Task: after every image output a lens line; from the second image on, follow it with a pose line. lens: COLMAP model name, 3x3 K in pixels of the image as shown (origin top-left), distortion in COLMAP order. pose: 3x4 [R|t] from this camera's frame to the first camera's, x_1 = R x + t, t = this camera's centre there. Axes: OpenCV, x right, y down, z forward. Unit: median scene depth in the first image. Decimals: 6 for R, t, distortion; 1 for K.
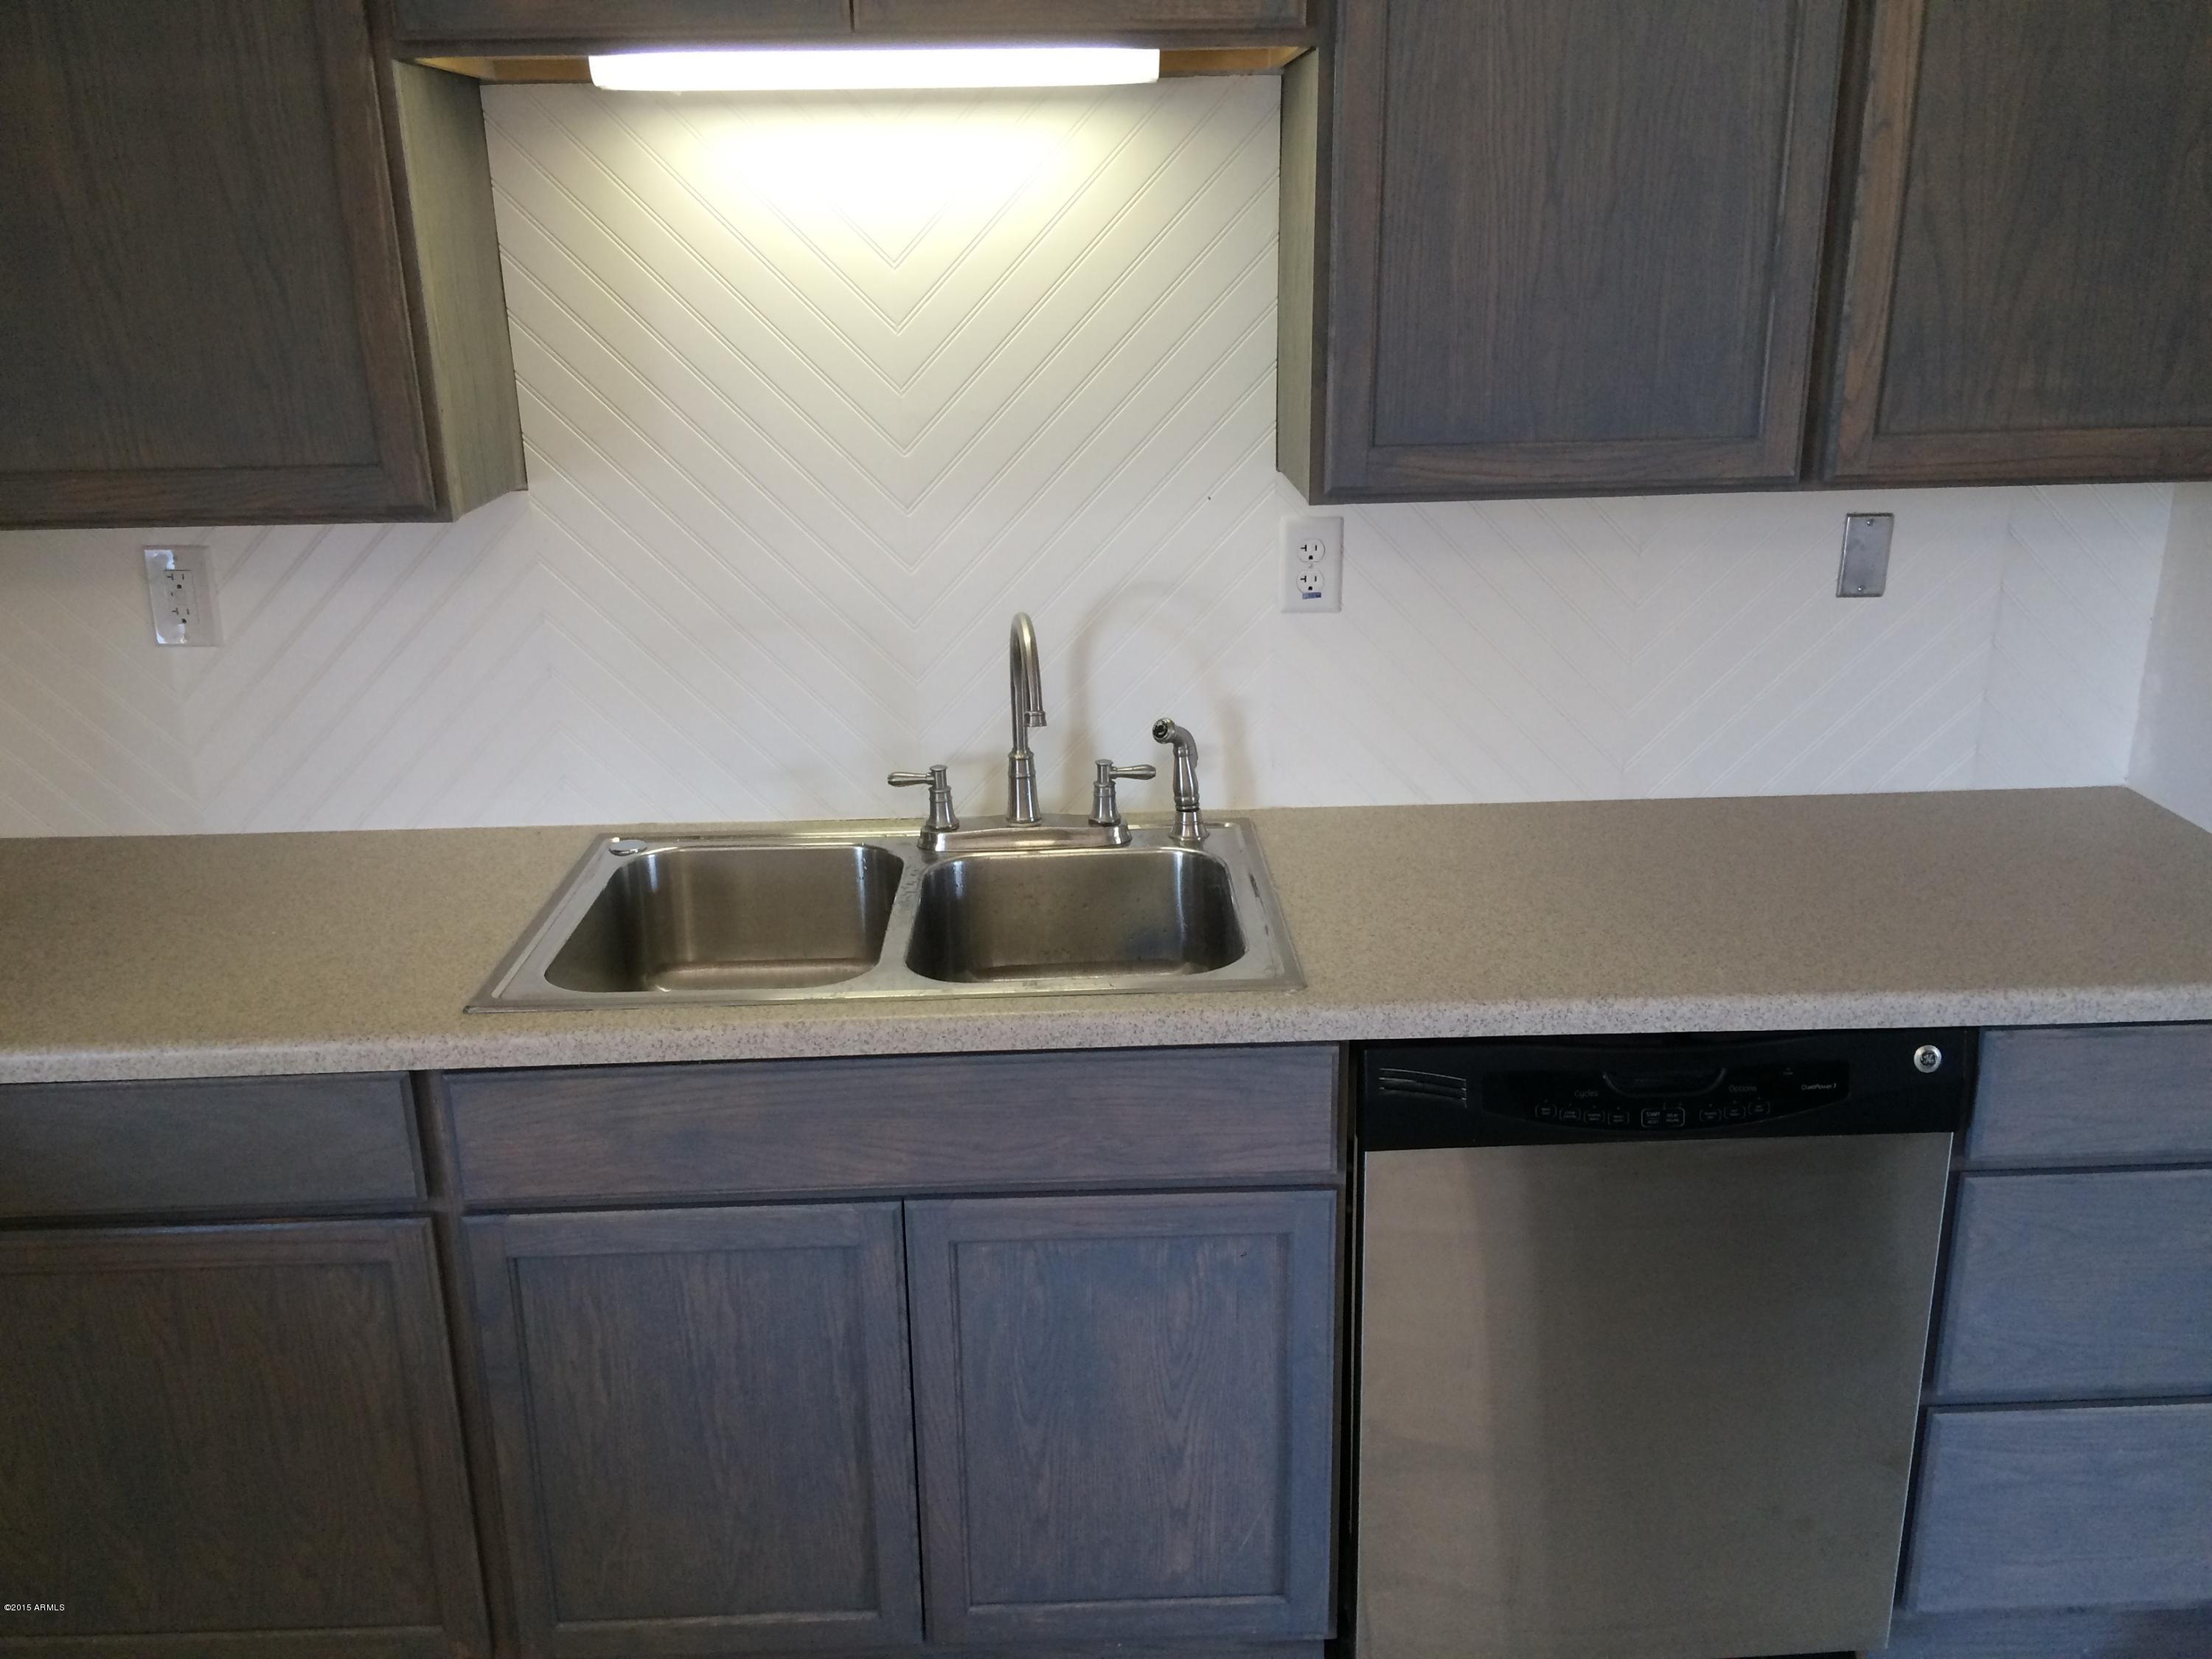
lens RADIAL K [[1844.3, 0, 1100.9], [0, 1844.3, 837.5], [0, 0, 1]] dist [0.044963, -0.022787]
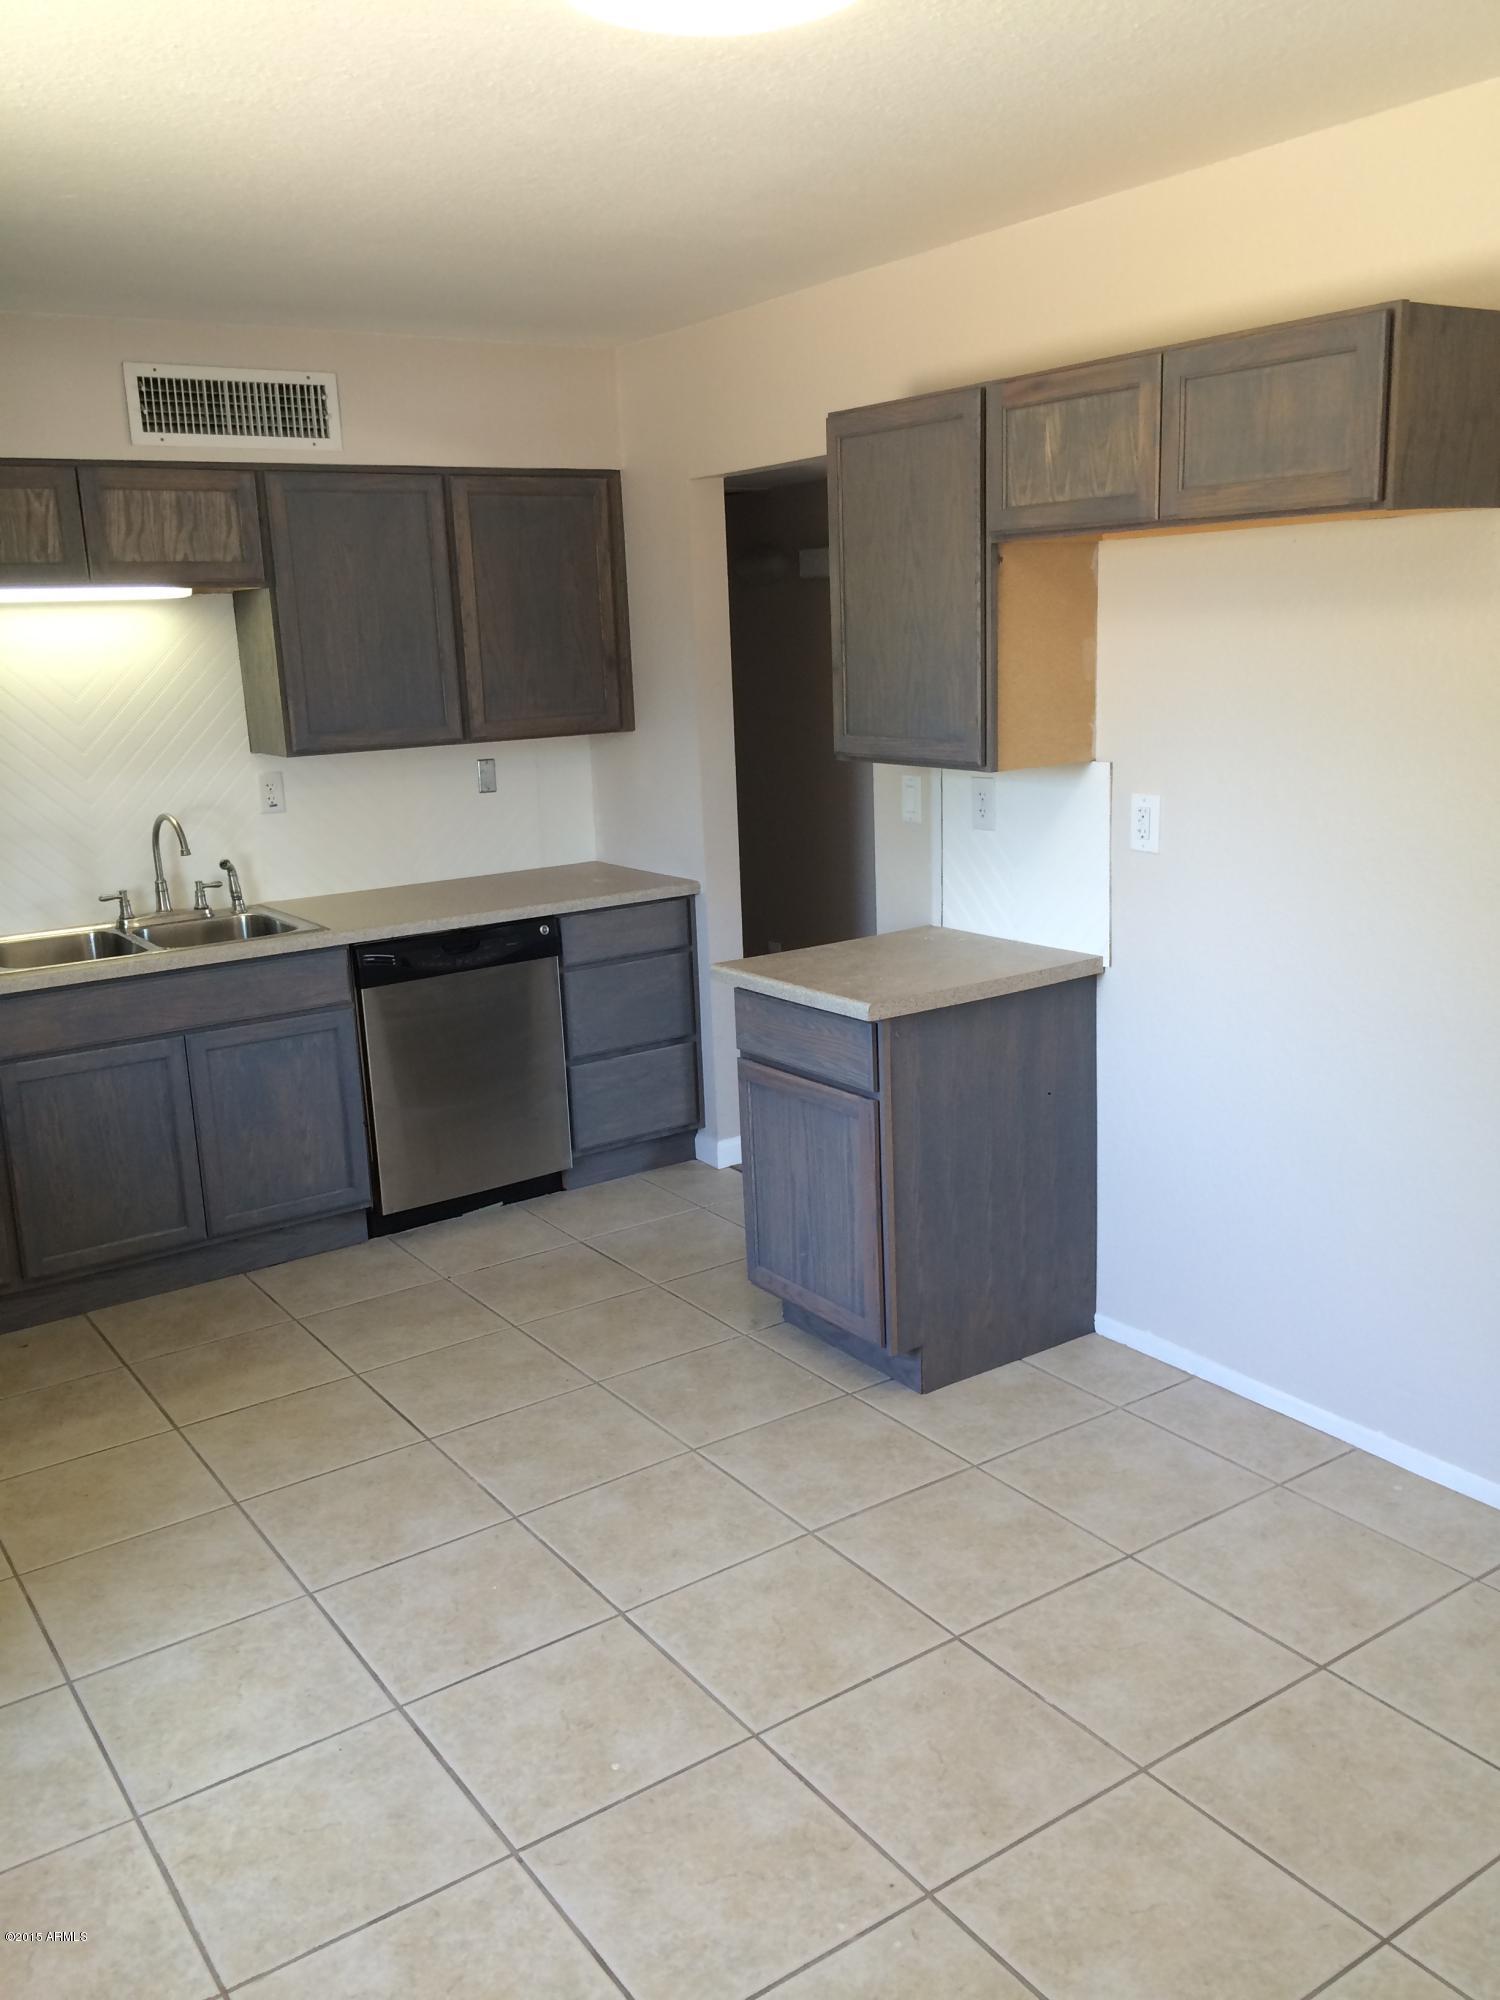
lens RADIAL K [[1667.5, 0, 754.2], [0, 1667.5, 1002.9], [0, 0, 1]] dist [0.044963, -0.022787]
pose [[0.835134, -0.134715, 0.533295, -0.632233], [0.192979, 0.979675, -0.054729, 0.405705], [-0.515083, 0.148620, 0.844157, -1.241828]]
